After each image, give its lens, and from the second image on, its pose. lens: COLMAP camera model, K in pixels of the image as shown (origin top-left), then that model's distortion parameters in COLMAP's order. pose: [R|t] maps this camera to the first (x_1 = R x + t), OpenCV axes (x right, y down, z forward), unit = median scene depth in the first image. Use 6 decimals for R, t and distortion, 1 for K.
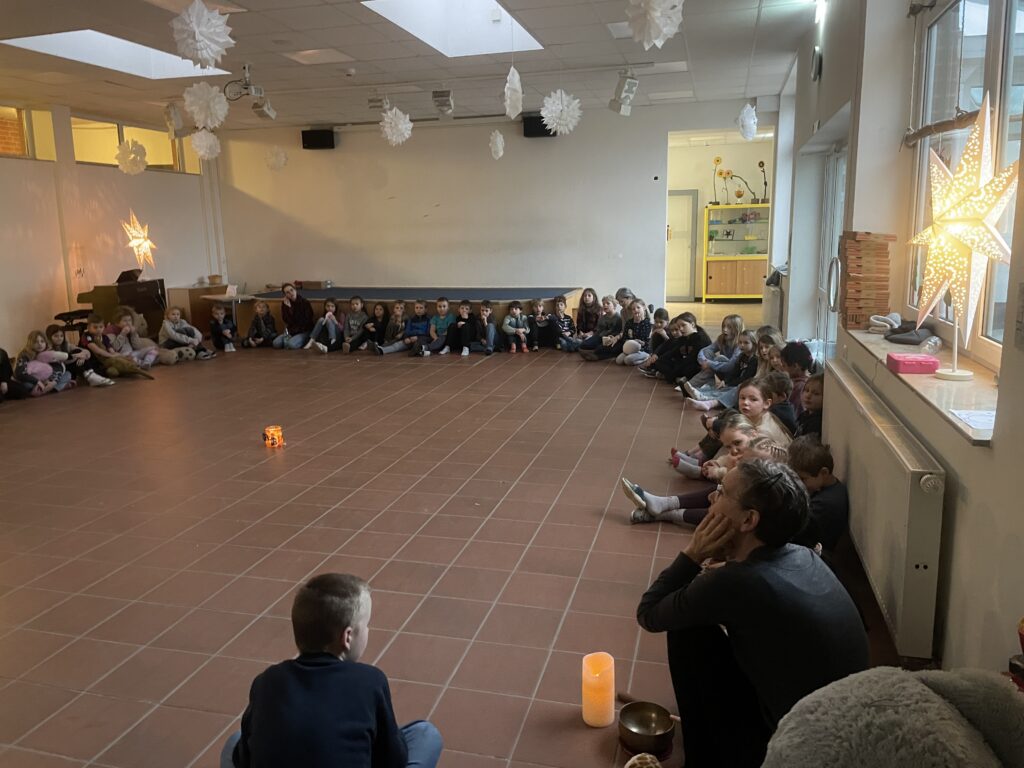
lens RADIAL K [[789.4, 0, 510.2], [0, 789.4, 377.6], [0, 0, 1]] dist [0.011990, -0.005222]
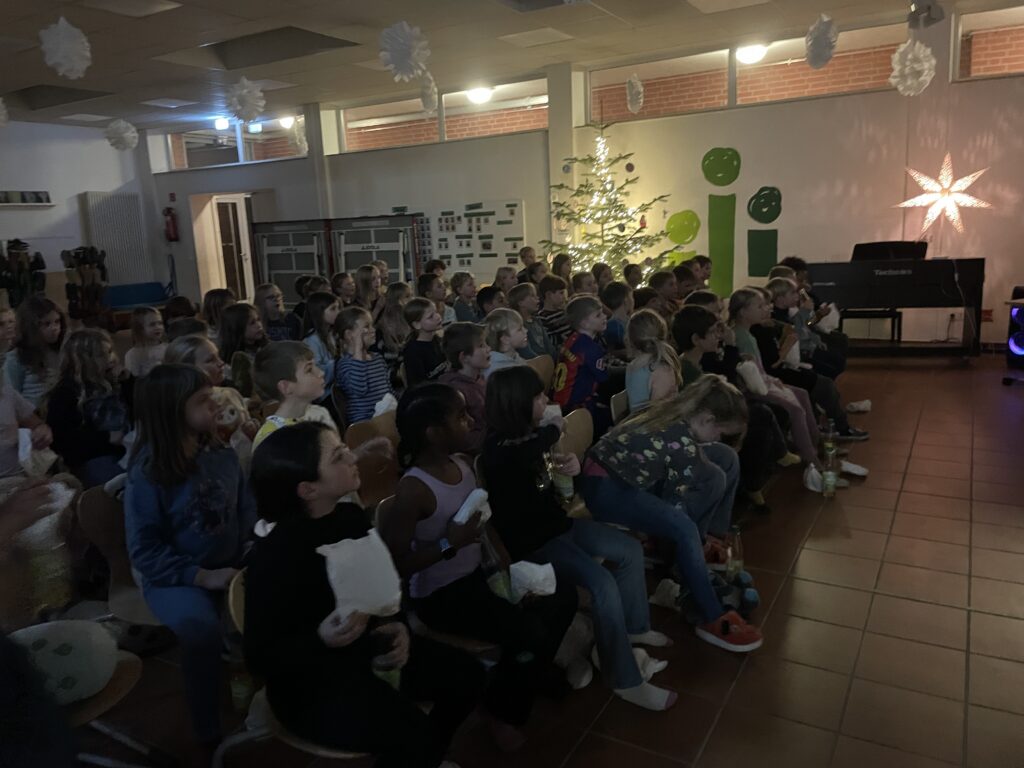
lens RADIAL K [[789.4, 0, 511.3], [0, 789.4, 383.2], [0, 0, 1]] dist [0.011990, -0.005222]
pose [[-0.256919, 0.219546, -0.941165, 0.264263], [-0.135050, 0.956143, 0.259906, -0.146145], [0.956950, 0.193880, -0.216002, 0.823416]]
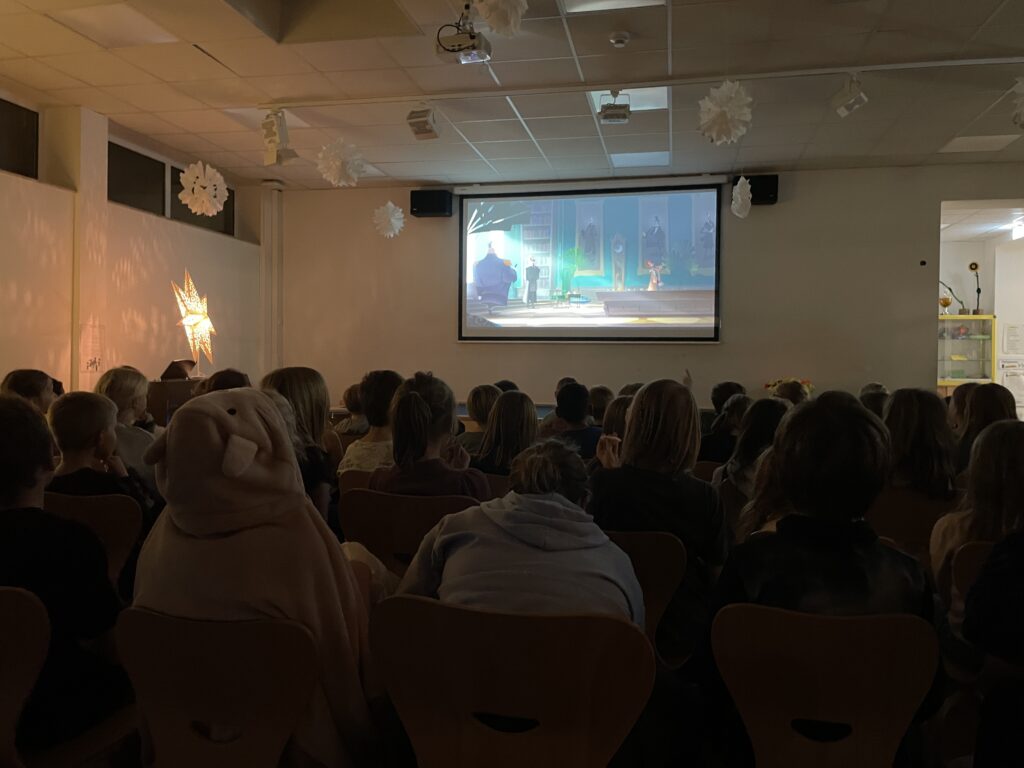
lens RADIAL K [[789.4, 0, 511.4], [0, 789.4, 385.0], [0, 0, 1]] dist [0.011990, -0.005222]
pose [[0.997852, 0.032308, 0.056985, -0.239805], [-0.022740, 0.986661, -0.161192, -0.018547], [-0.061433, 0.159550, 0.985276, 0.343710]]
